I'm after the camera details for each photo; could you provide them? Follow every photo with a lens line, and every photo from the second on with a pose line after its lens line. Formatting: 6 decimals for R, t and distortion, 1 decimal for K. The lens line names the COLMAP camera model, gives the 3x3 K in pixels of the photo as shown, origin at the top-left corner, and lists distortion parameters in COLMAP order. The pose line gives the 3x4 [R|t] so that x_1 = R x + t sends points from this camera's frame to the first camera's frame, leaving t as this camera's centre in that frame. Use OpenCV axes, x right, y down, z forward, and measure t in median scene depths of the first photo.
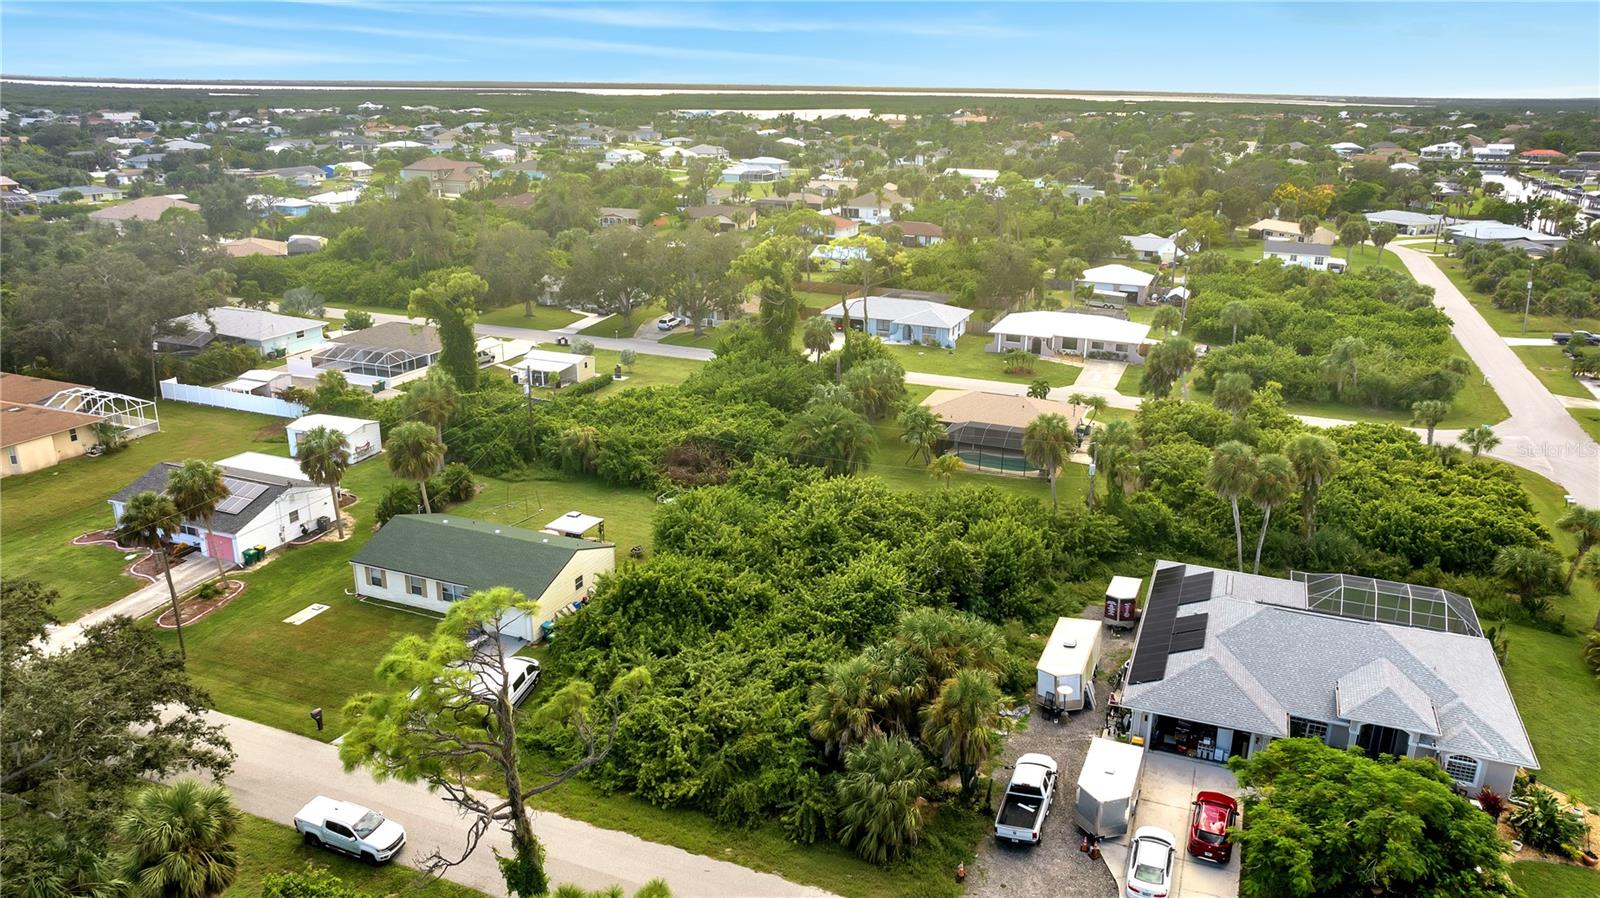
lens RADIAL K [[1118.4, 0, 800.0], [0, 1118.4, 449.0], [0, 0, 1]] dist [-0.006346, -0.001374]
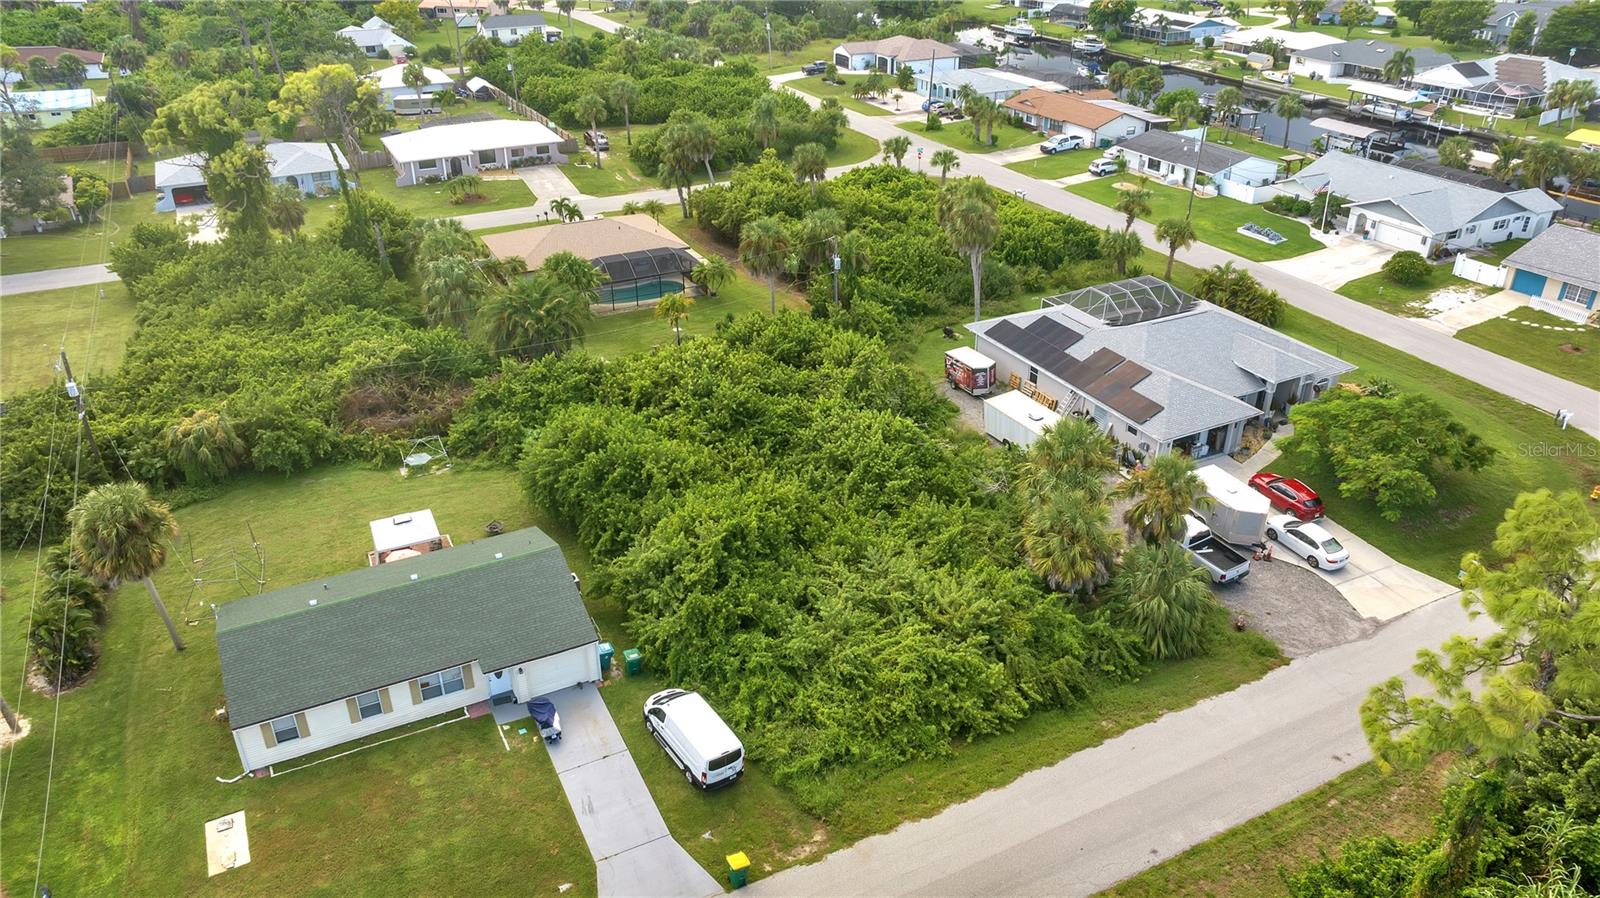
lens RADIAL K [[1118.4, 0, 800.0], [0, 1118.4, 449.0], [0, 0, 1]] dist [-0.006346, -0.001374]
pose [[0.653575, -0.372014, 0.659124, -0.539887], [0.245277, 0.927974, 0.280543, -0.131171], [-0.716016, -0.021688, 0.697747, 0.368837]]
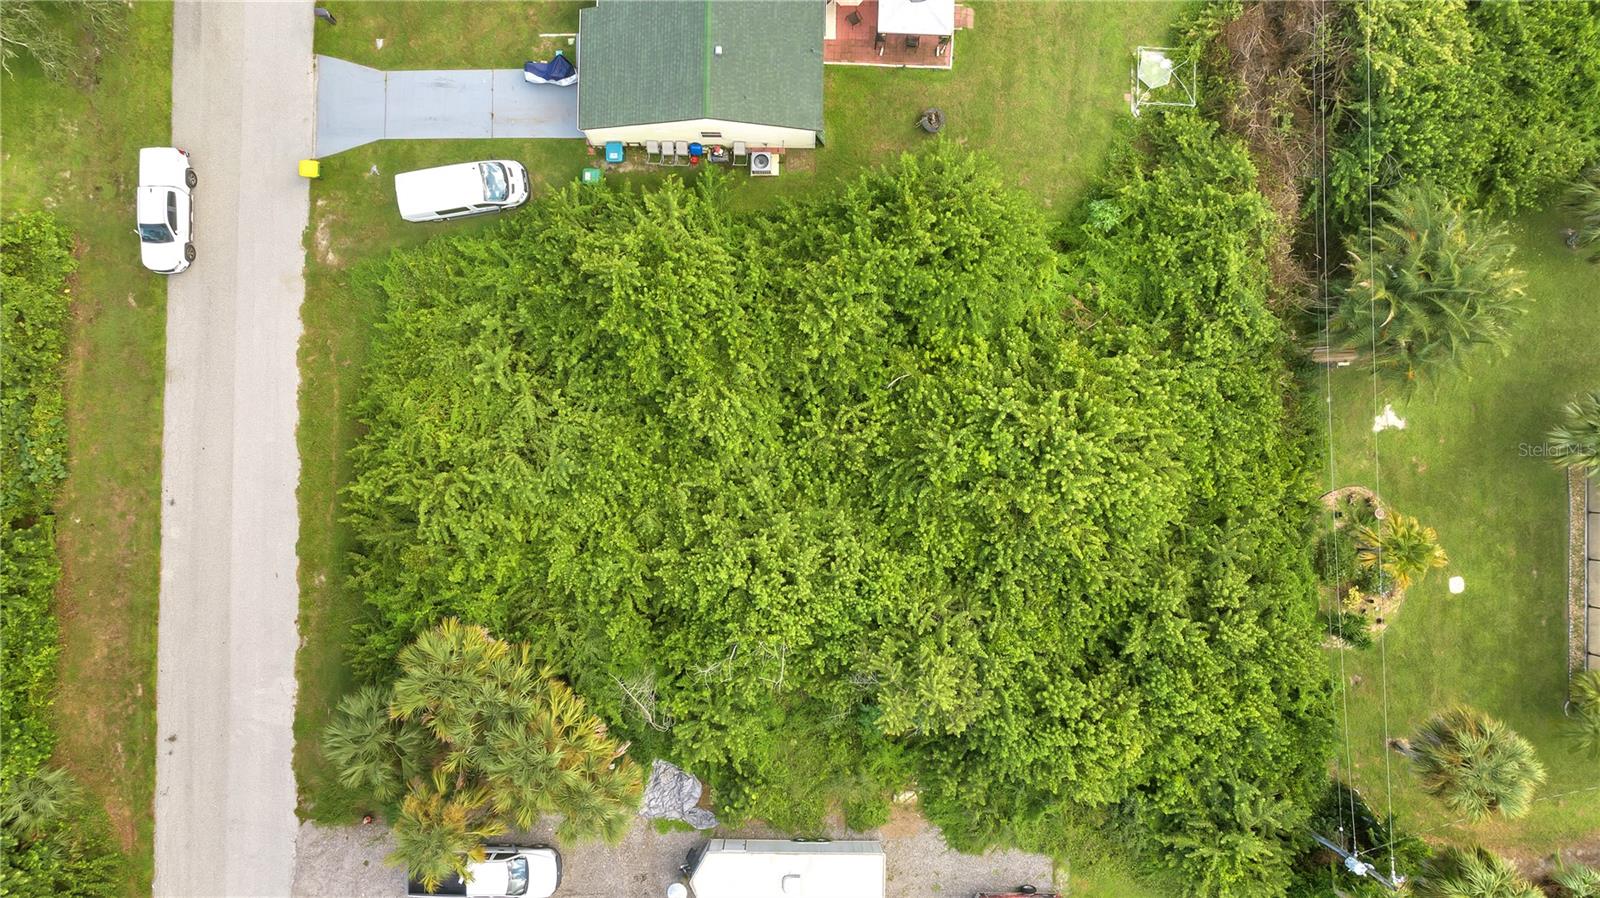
lens RADIAL K [[1118.4, 0, 800.0], [0, 1118.4, 449.0], [0, 0, 1]] dist [-0.006346, -0.001374]
pose [[0.363869, 0.930754, -0.036011, 0.015647], [-0.279977, 0.146164, 0.948815, -0.473427], [0.888376, -0.335162, 0.313774, 0.772312]]
